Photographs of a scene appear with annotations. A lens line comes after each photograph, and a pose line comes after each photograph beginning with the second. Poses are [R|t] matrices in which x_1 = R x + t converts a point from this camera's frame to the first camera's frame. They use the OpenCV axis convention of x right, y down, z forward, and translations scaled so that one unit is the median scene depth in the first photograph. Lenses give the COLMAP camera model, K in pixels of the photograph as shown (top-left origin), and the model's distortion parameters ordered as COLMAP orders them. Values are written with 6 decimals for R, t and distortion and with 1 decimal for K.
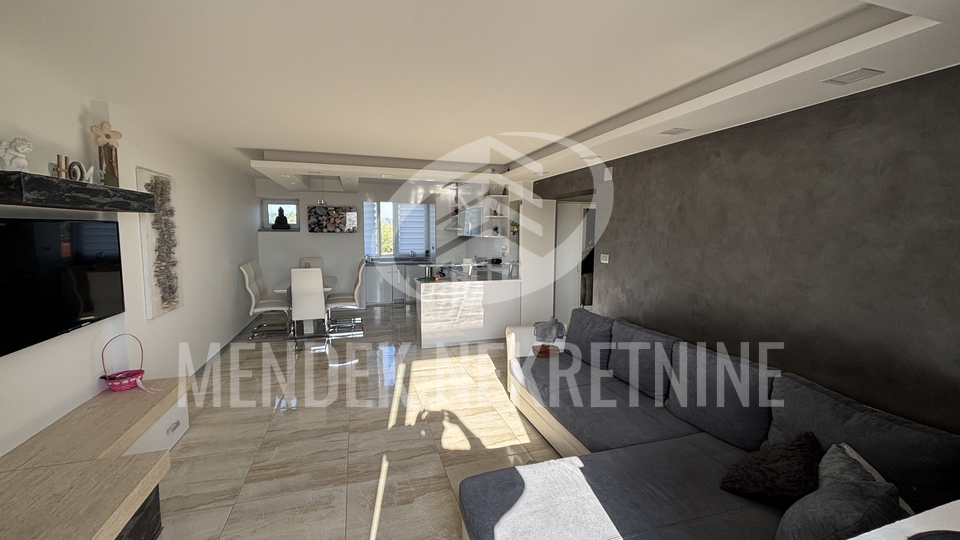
lens RADIAL K [[389.8, 0, 482.2], [0, 389.8, 266.7], [0, 0, 1]] dist [-0.000567, 0.001205]
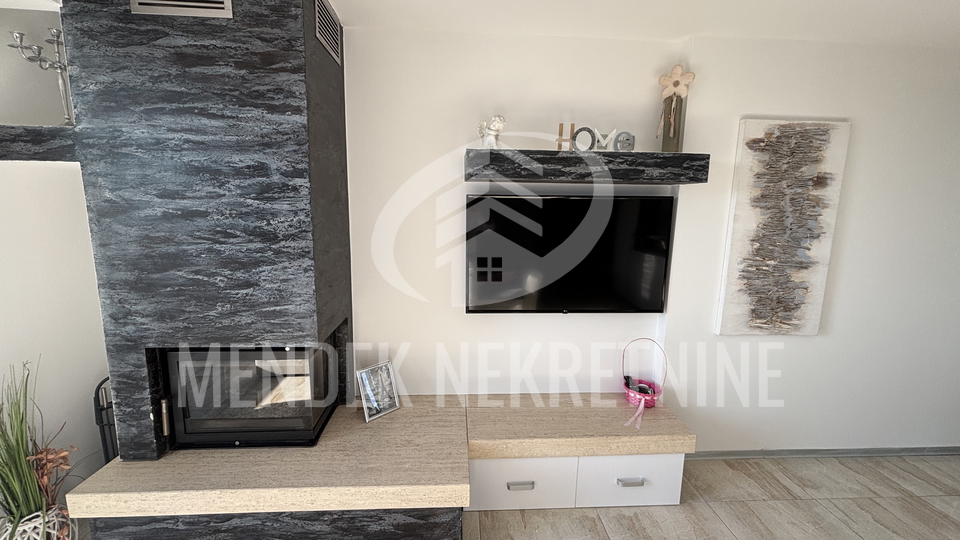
lens RADIAL K [[389.8, 0, 481.3], [0, 389.8, 263.5], [0, 0, 1]] dist [-0.000567, 0.001205]
pose [[-0.250502, 0.137573, -0.958291, -0.046914], [-0.110534, 0.979315, 0.169485, -0.041090], [0.961785, 0.148380, -0.230114, 0.448774]]
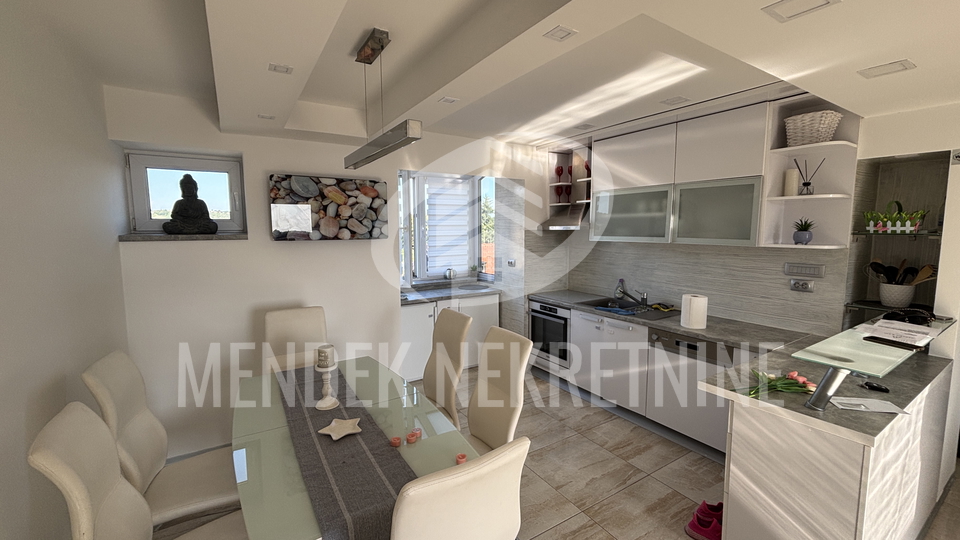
lens RADIAL K [[389.8, 0, 478.6], [0, 389.8, 265.6], [0, 0, 1]] dist [-0.000567, 0.001205]
pose [[0.970072, -0.033141, 0.240545, -0.465884], [0.031888, 0.999450, 0.009100, -0.082406], [-0.240714, -0.001157, 0.970595, 0.781698]]
